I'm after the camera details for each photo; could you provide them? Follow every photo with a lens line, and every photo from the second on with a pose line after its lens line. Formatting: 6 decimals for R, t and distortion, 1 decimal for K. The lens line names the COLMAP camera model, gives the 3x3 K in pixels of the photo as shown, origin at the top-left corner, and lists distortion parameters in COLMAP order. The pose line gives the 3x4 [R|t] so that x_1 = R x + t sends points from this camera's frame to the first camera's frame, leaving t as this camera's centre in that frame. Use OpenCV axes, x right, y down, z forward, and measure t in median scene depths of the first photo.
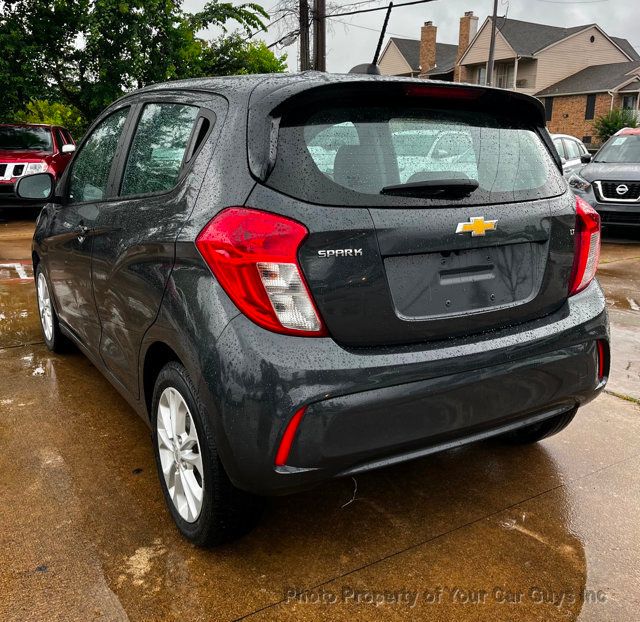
lens RADIAL K [[632.6, 0, 320.0], [0, 632.6, 311.0], [0, 0, 1]] dist [0.069629, -0.094845]
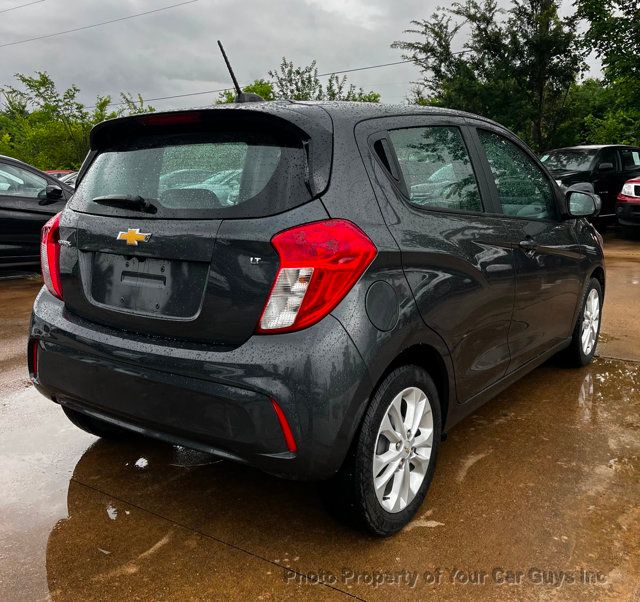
lens RADIAL K [[629.3, 0, 320.0], [0, 629.3, 301.0], [0, 0, 1]] dist [0.029249, -0.010491]
pose [[0.405170, 0.170750, -0.898155, 1.218362], [-0.210637, 0.973409, 0.090035, -0.166918], [0.889646, 0.152705, 0.430362, 0.721195]]
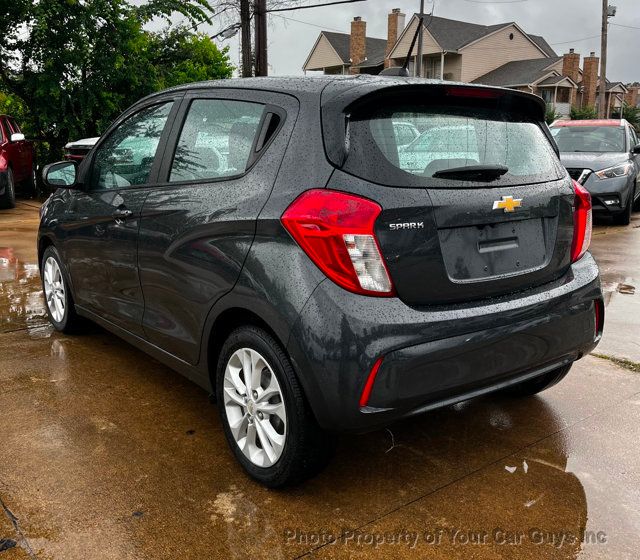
lens RADIAL K [[631.3, 0, 319.7], [0, 631.3, 270.9], [0, 0, 1]] dist [0.060279, -0.089421]
pose [[0.994985, -0.018833, 0.098236, -0.195511], [0.023024, 0.998865, -0.041707, 0.030469], [-0.097339, 0.043760, 0.994289, -0.130250]]
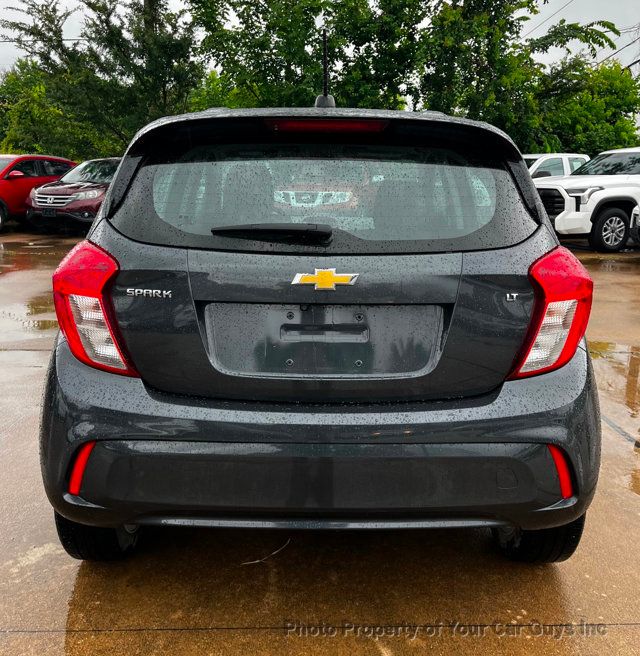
lens RADIAL K [[642.0, 0, 321.1], [0, 642.0, 316.2], [0, 0, 1]] dist [0.078305, -0.095895]
pose [[0.862382, 0.112840, -0.493523, 0.588931], [-0.131034, 0.991375, -0.002299, -0.069414], [0.489007, 0.066651, 0.869730, 0.211723]]
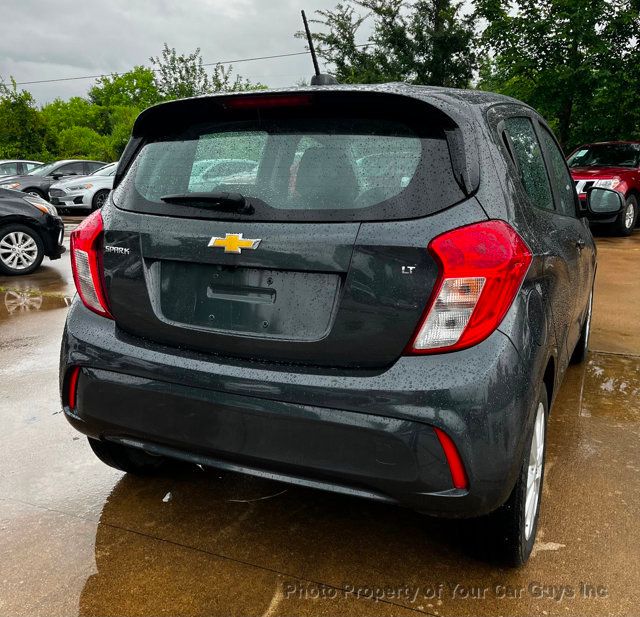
lens RADIAL K [[630.2, 0, 322.0], [0, 630.2, 317.3], [0, 0, 1]] dist [0.064090, -0.083022]
pose [[0.559677, 0.184255, -0.807968, 0.953275], [-0.196821, 0.976627, 0.086379, -0.114409], [0.804999, 0.110681, 0.582861, 0.496196]]
